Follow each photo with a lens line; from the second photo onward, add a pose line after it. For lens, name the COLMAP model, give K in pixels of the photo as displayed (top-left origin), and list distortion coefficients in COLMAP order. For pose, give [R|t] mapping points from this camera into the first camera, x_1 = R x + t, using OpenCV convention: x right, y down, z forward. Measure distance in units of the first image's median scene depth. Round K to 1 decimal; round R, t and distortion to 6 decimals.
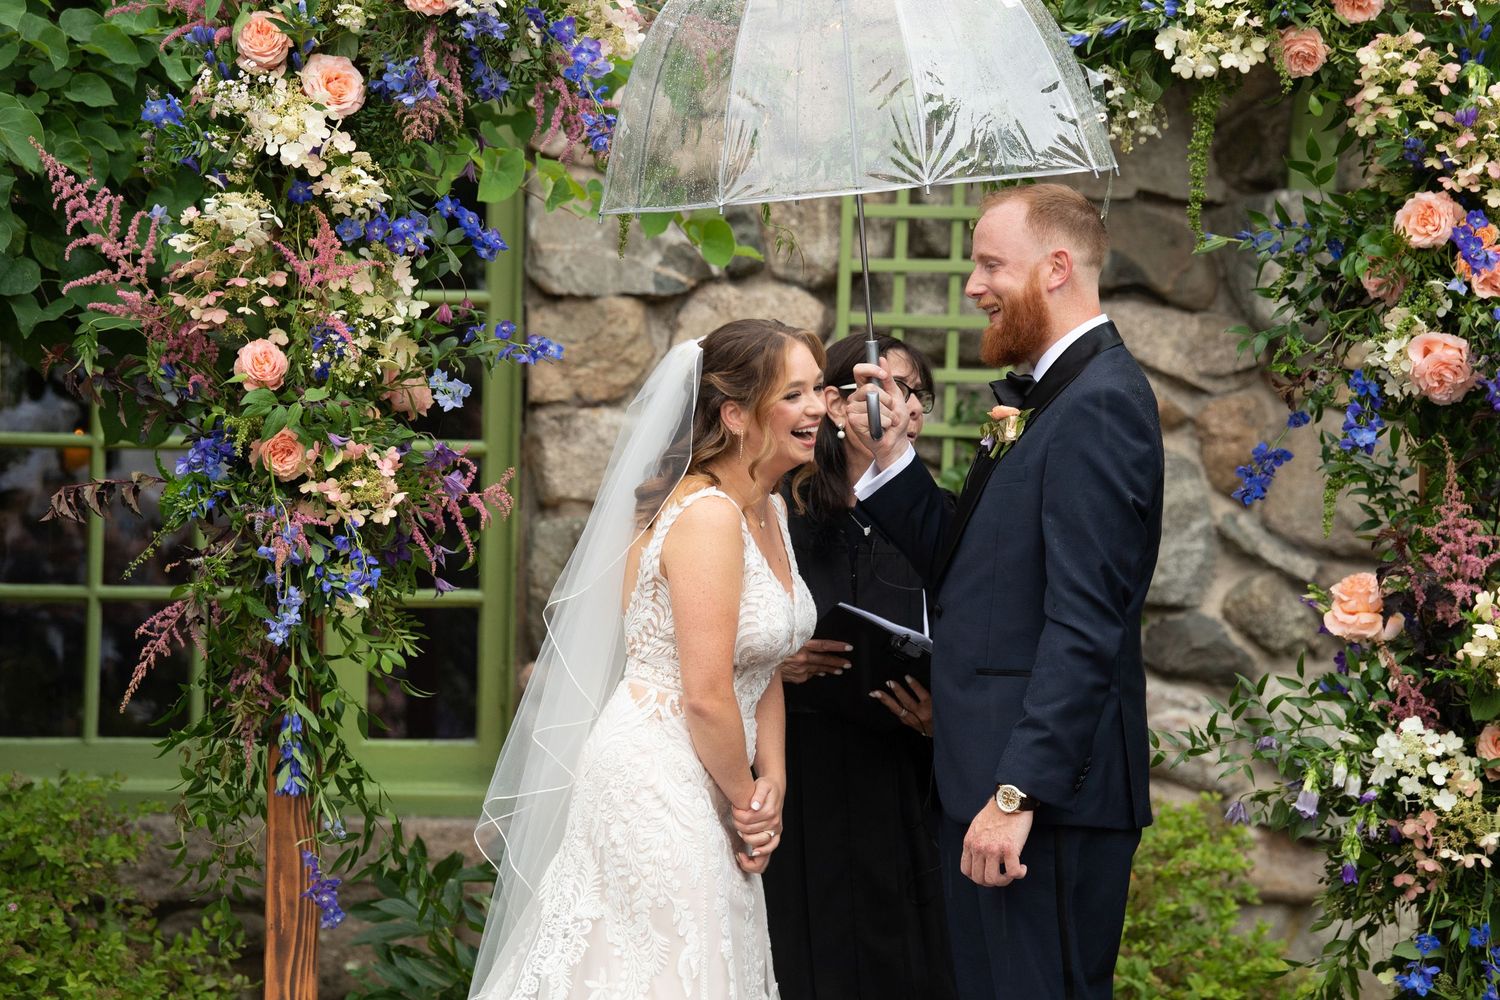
lens RADIAL K [[6247.4, 0, 743.5], [0, 6247.4, 477.6], [0, 0, 1]] dist [1.288073, 0.000000]
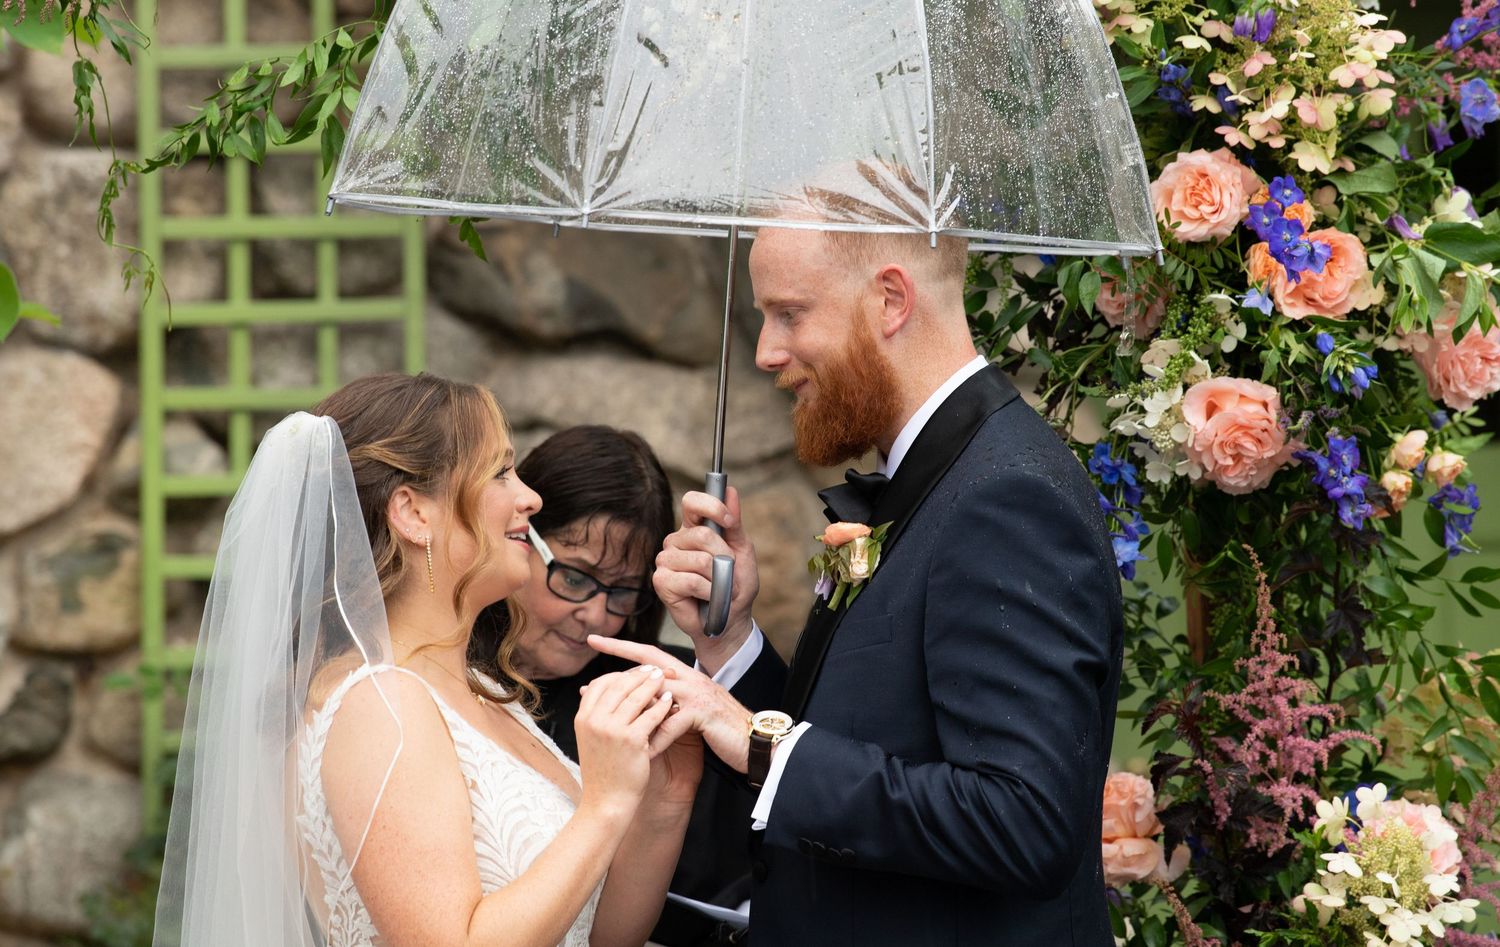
lens RADIAL K [[8179.1, 0, 742.1], [0, 8179.1, 452.1], [0, 0, 1]] dist [2.394136, 0.000000]
pose [[0.991783, -0.045366, 0.119615, -0.033349], [0.047621, 0.998736, -0.016058, -0.004992], [-0.118736, 0.021623, 0.992690, 0.210282]]
